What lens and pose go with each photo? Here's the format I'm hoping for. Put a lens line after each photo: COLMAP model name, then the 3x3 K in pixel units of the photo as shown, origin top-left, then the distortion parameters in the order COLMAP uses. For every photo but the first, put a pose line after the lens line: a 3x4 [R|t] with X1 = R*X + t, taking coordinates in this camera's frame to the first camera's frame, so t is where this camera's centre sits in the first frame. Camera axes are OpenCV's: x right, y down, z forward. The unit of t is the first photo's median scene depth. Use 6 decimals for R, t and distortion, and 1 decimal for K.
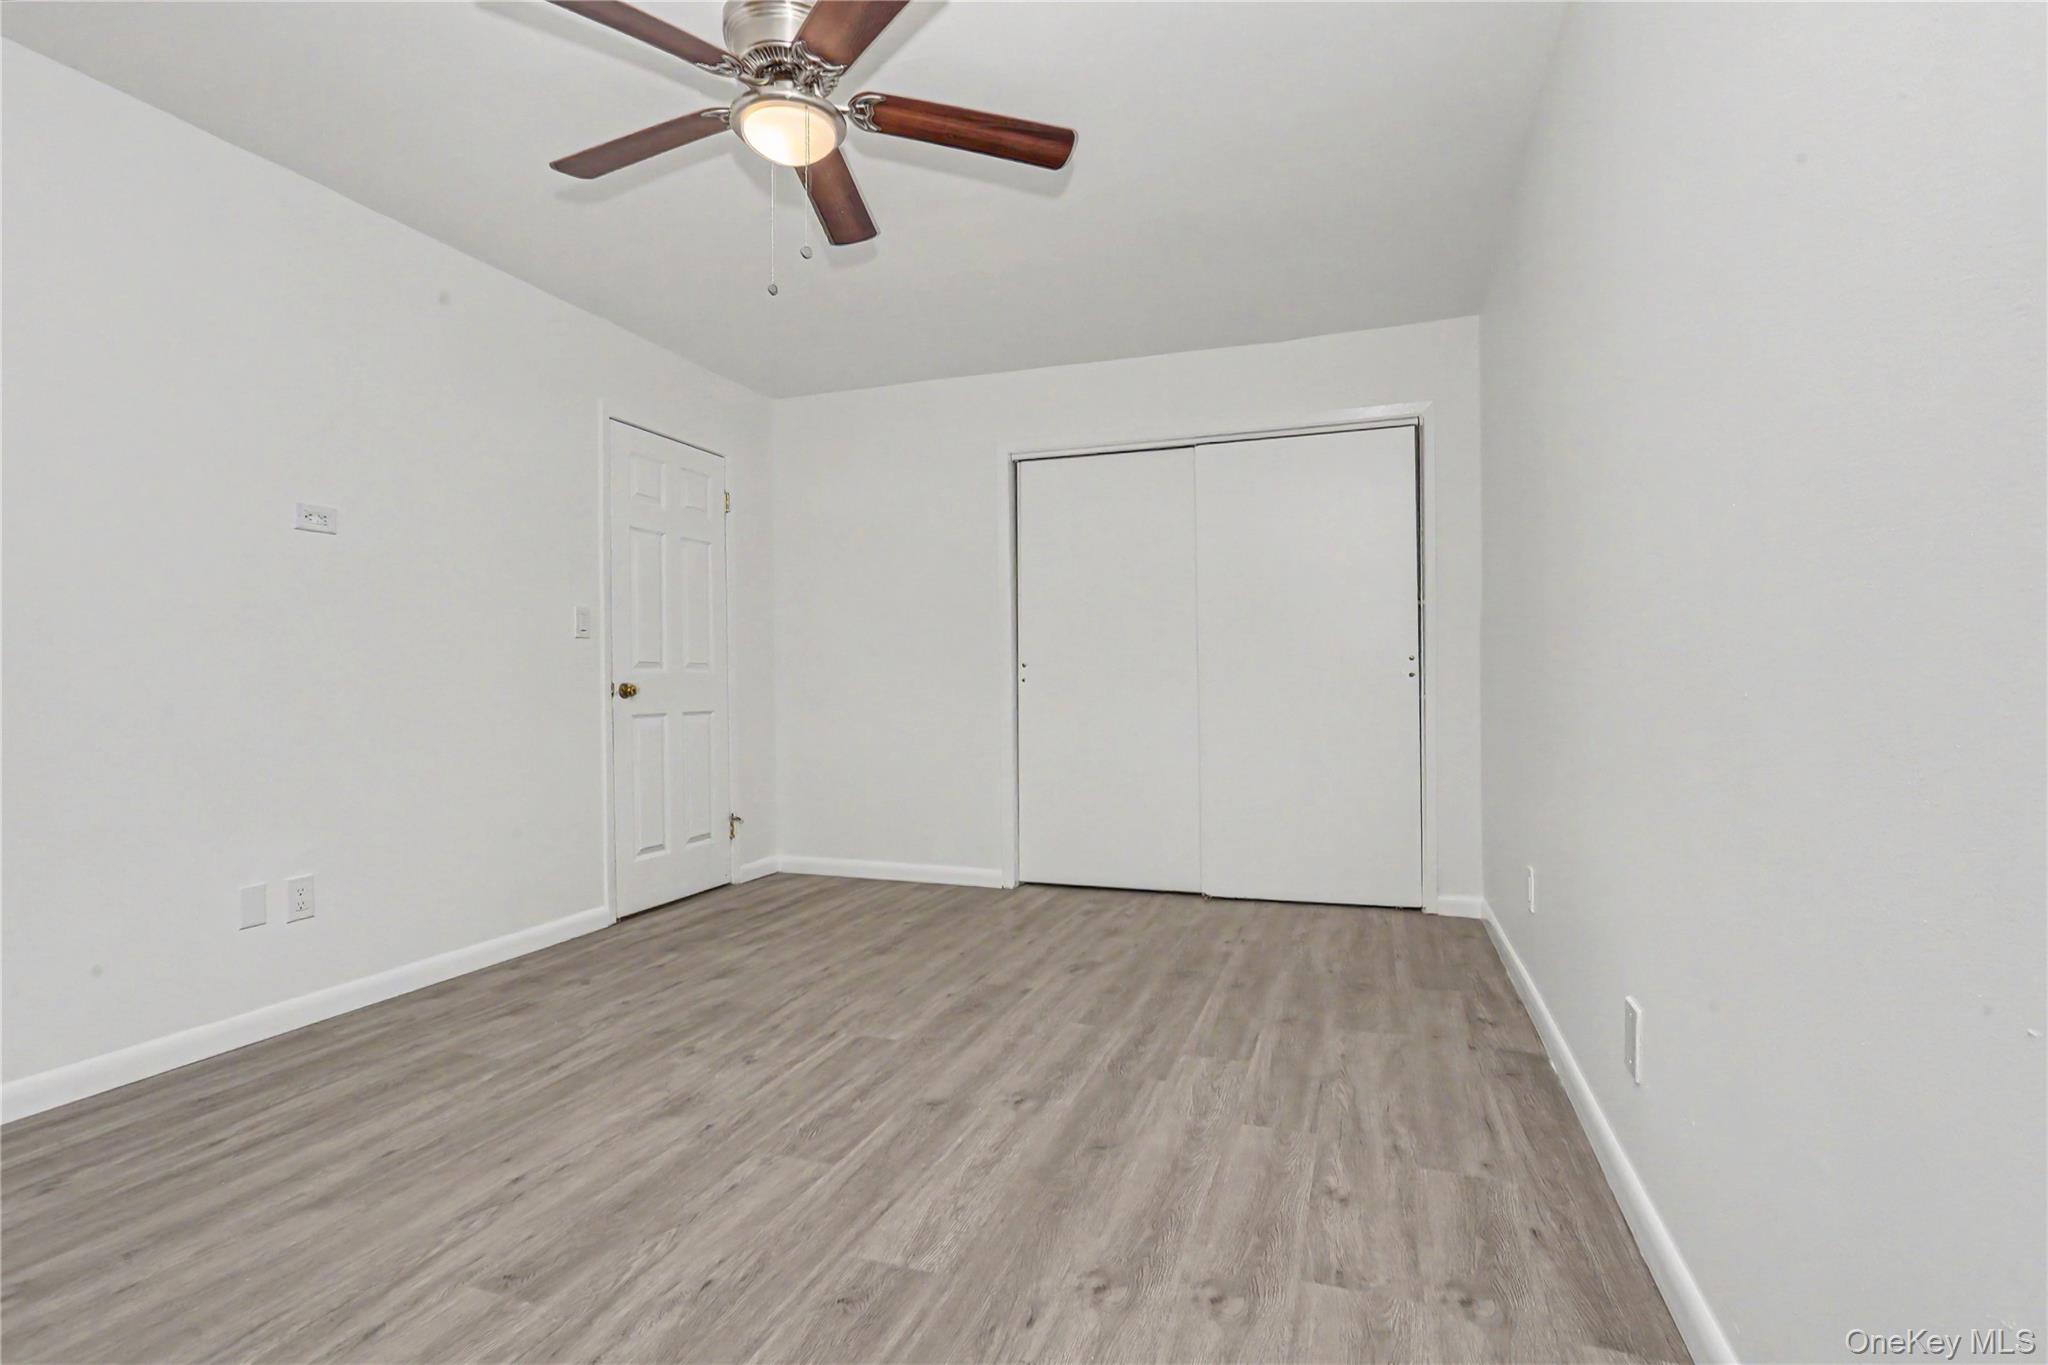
lens RADIAL K [[996.7, 0, 1011.8], [0, 996.7, 687.3], [0, 0, 1]] dist [-0.006818, 0.002385]
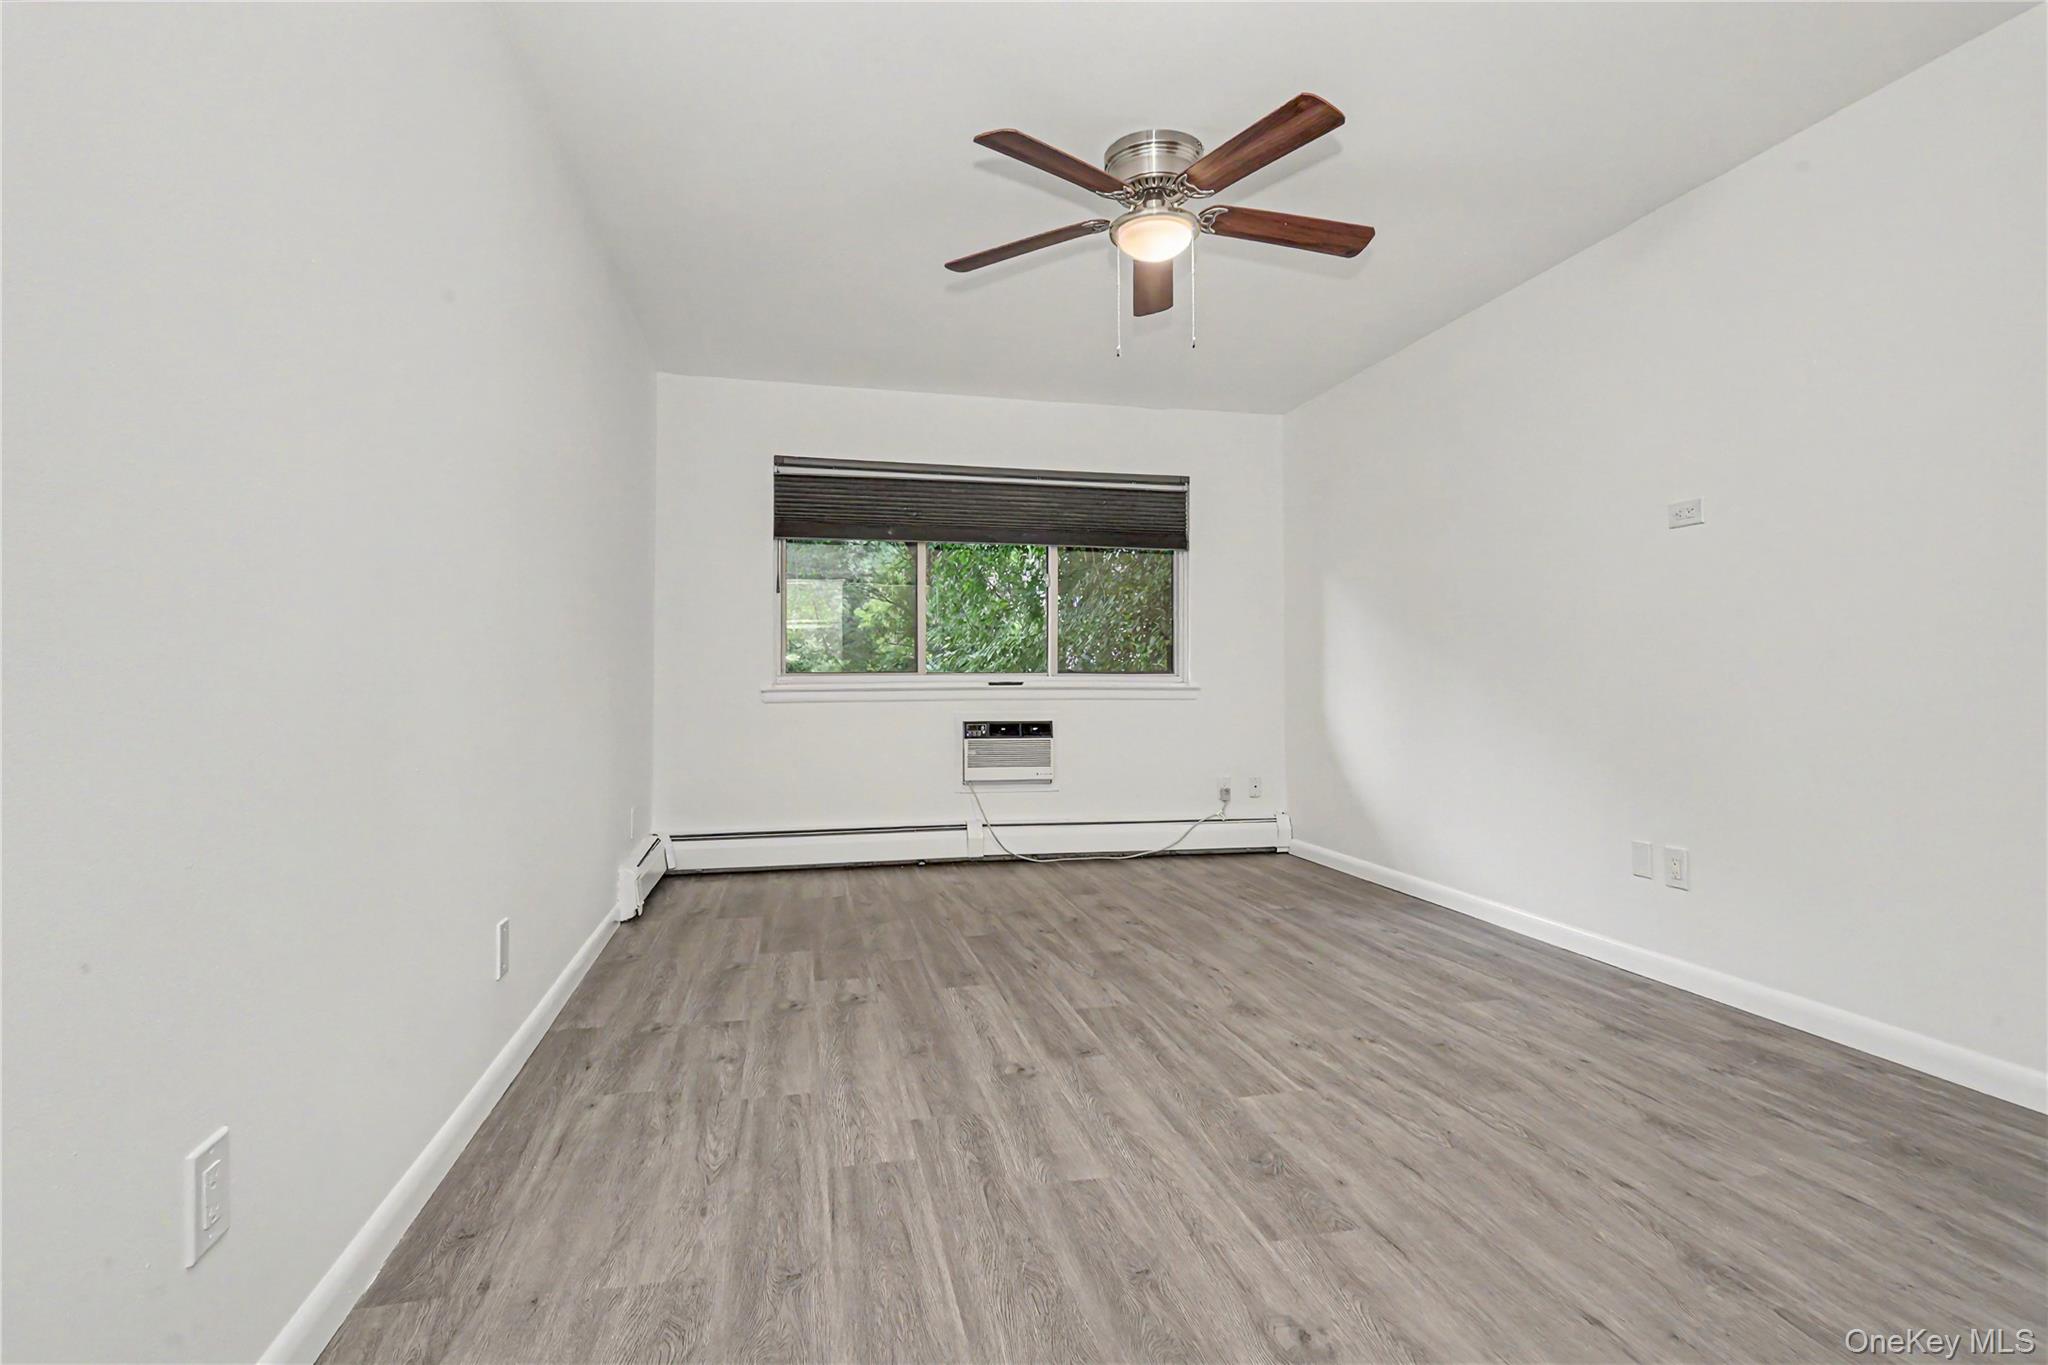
lens RADIAL K [[996.7, 0, 1029.5], [0, 996.7, 693.7], [0, 0, 1]] dist [-0.006818, 0.002385]
pose [[-0.836660, 0.017369, -0.547448, 0.542103], [0.007154, 0.999758, 0.020786, -0.006129], [0.547676, 0.013474, -0.836582, 1.784490]]
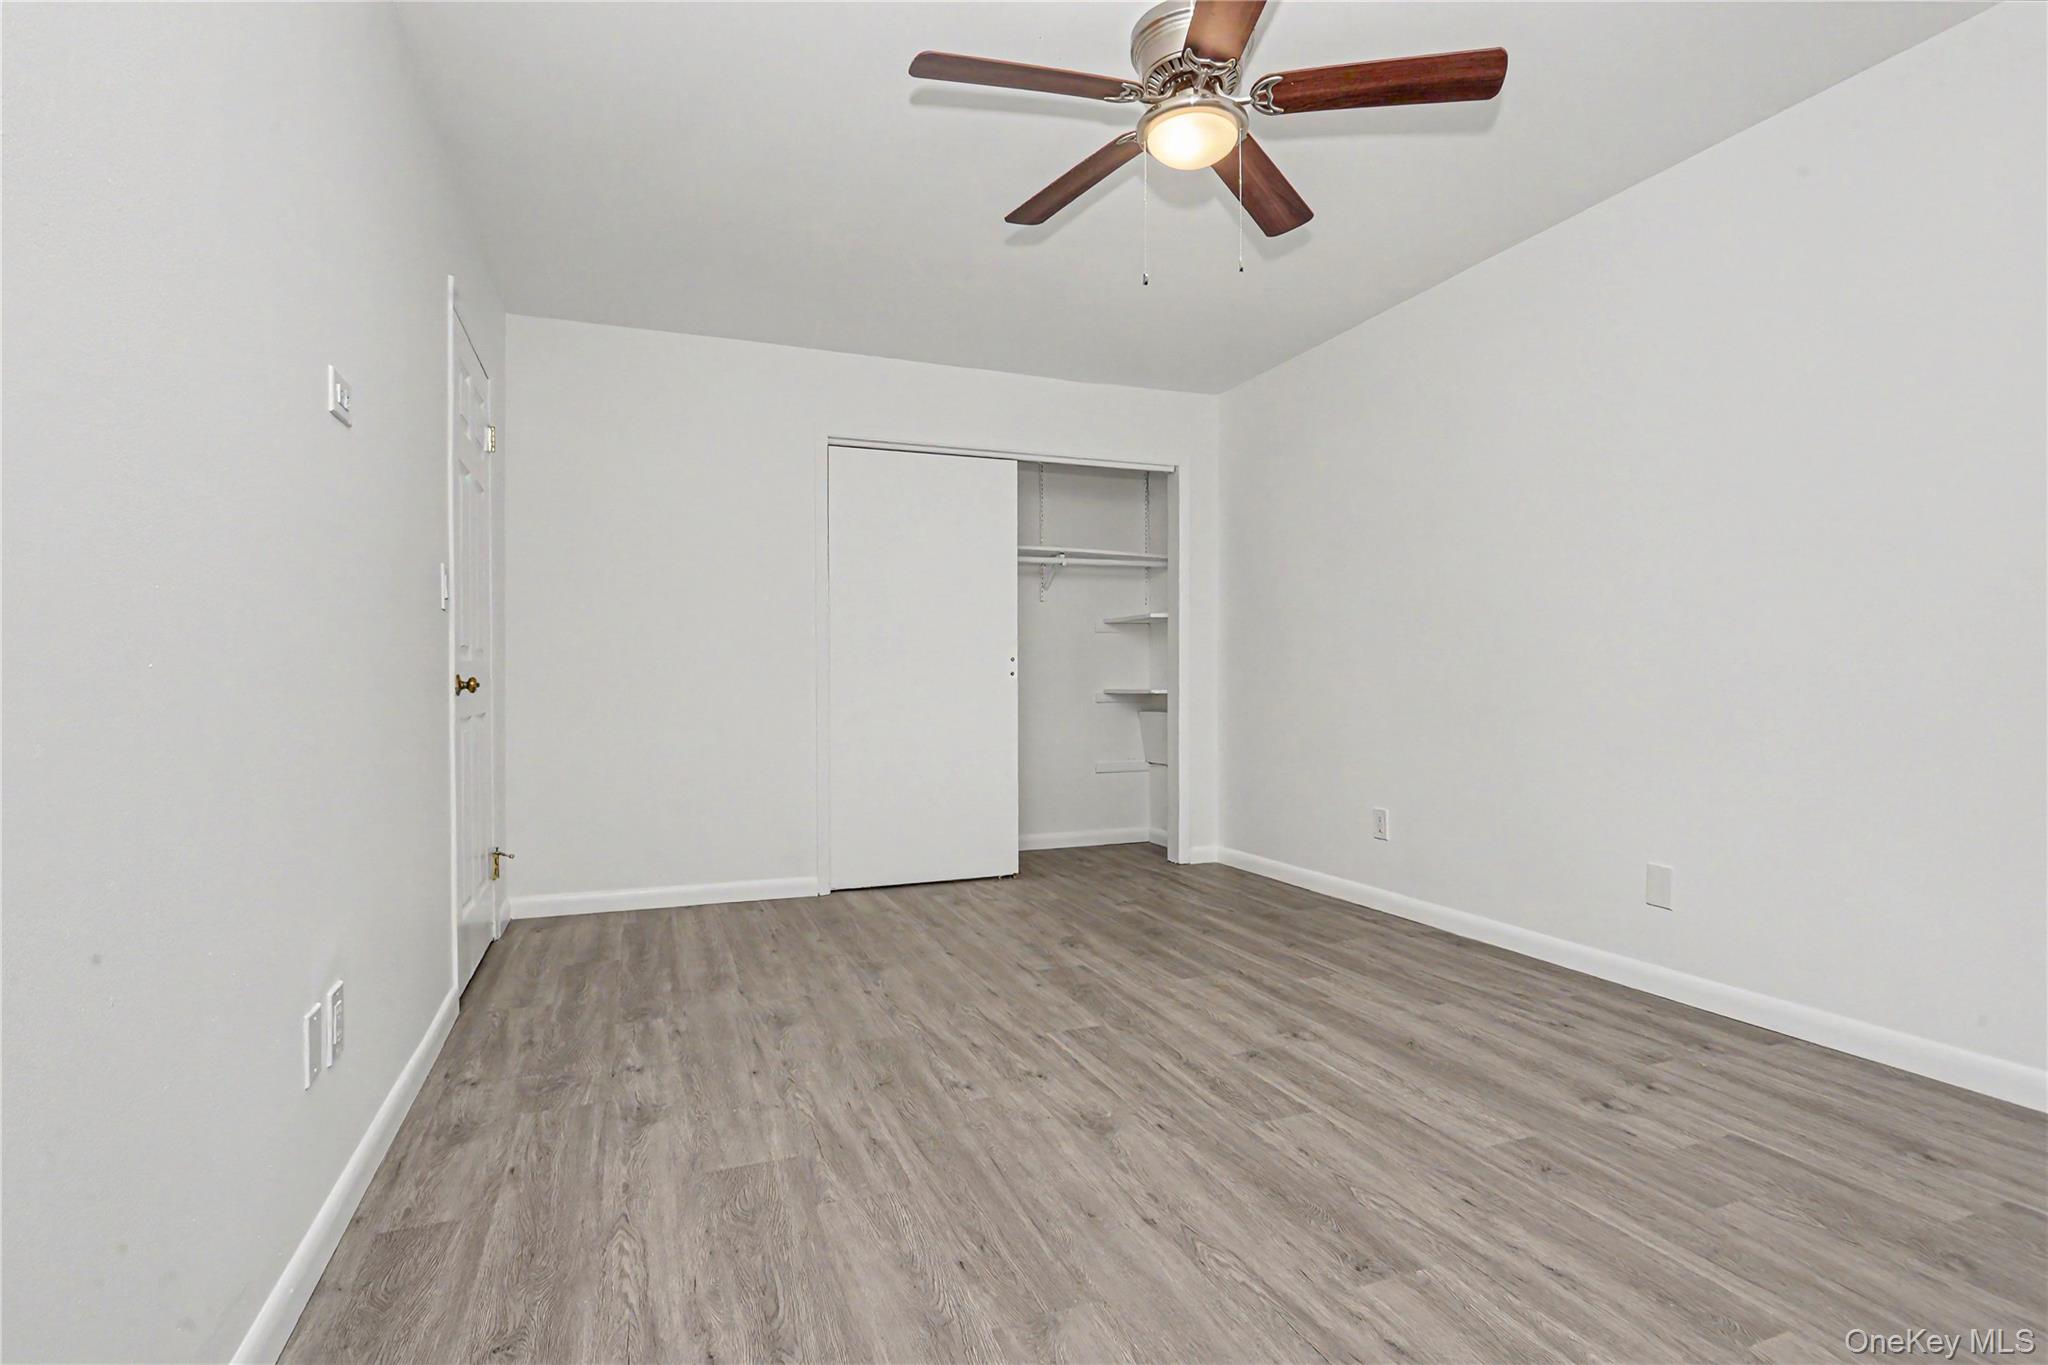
lens RADIAL K [[996.7, 0, 1027.7], [0, 996.7, 681.6], [0, 0, 1]] dist [-0.006818, 0.002385]
pose [[0.748751, 0.003952, 0.662839, -0.945498], [0.000186, 0.999981, -0.006171, 0.009131], [-0.662851, 0.004744, 0.748736, 0.316269]]
